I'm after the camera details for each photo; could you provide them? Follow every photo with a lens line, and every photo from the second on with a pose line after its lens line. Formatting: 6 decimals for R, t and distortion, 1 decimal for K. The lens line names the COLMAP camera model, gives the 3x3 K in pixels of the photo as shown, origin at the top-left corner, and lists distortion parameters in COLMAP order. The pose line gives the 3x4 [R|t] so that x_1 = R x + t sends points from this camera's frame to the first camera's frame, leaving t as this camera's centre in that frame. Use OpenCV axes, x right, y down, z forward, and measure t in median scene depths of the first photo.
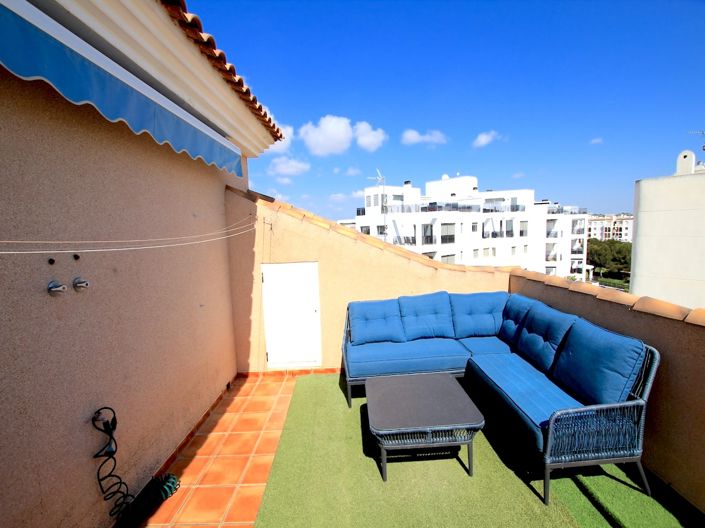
lens RADIAL K [[327.0, 0, 352.1], [0, 327.0, 261.4], [0, 0, 1]] dist [-0.032524, 0.003761]
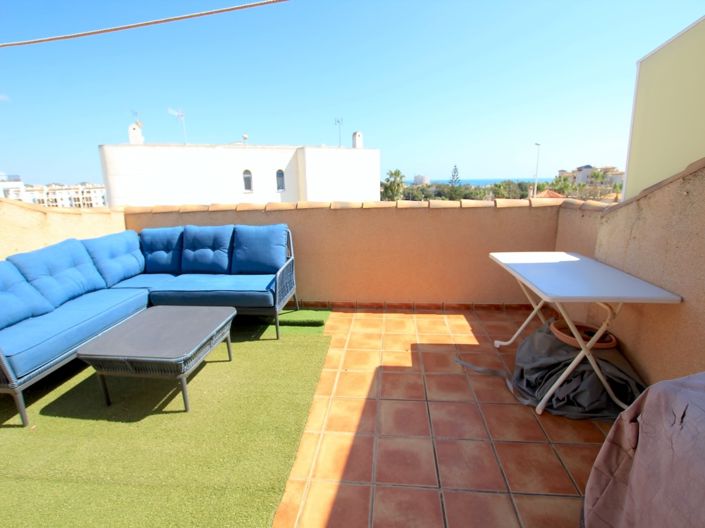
lens RADIAL K [[327.0, 0, 352.2], [0, 327.0, 253.9], [0, 0, 1]] dist [-0.032524, 0.003761]
pose [[0.124283, -0.186168, 0.974626, -0.395315], [0.122311, 0.977625, 0.171144, 0.076154], [-0.984680, 0.097937, 0.144272, 0.205033]]
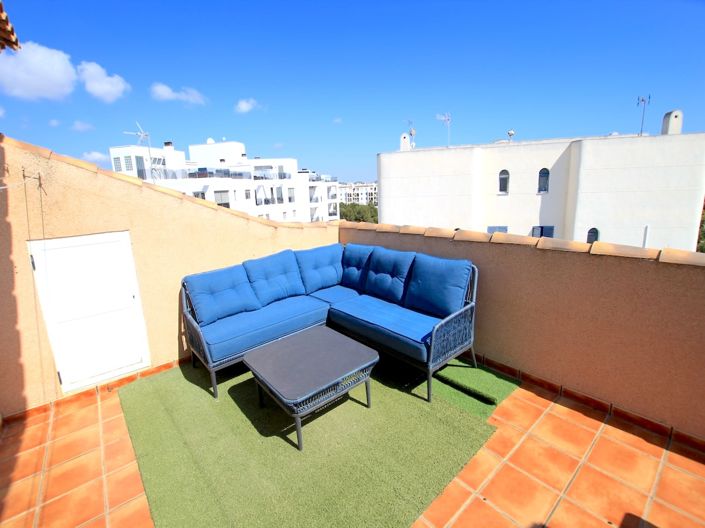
lens RADIAL K [[327.0, 0, 352.5], [0, 327.0, 251.9], [0, 0, 1]] dist [-0.032524, 0.003761]
pose [[0.775873, -0.121305, 0.619117, -0.172555], [0.079812, 0.992329, 0.094409, 0.020262], [-0.625821, -0.023836, 0.779603, 0.112436]]
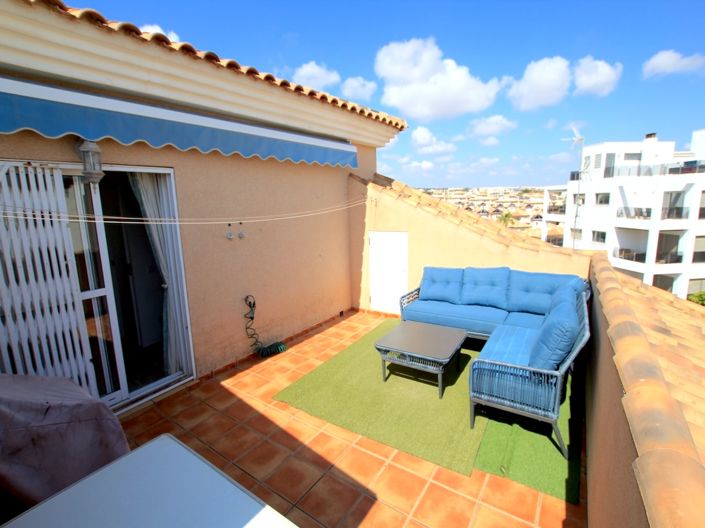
lens RADIAL K [[327.0, 0, 351.8], [0, 327.0, 258.9], [0, 0, 1]] dist [-0.032524, 0.003761]
pose [[0.819210, 0.108648, -0.563108, 0.450281], [-0.054327, 0.992177, 0.112399, -0.028065], [0.570915, -0.061486, 0.818703, -0.168748]]
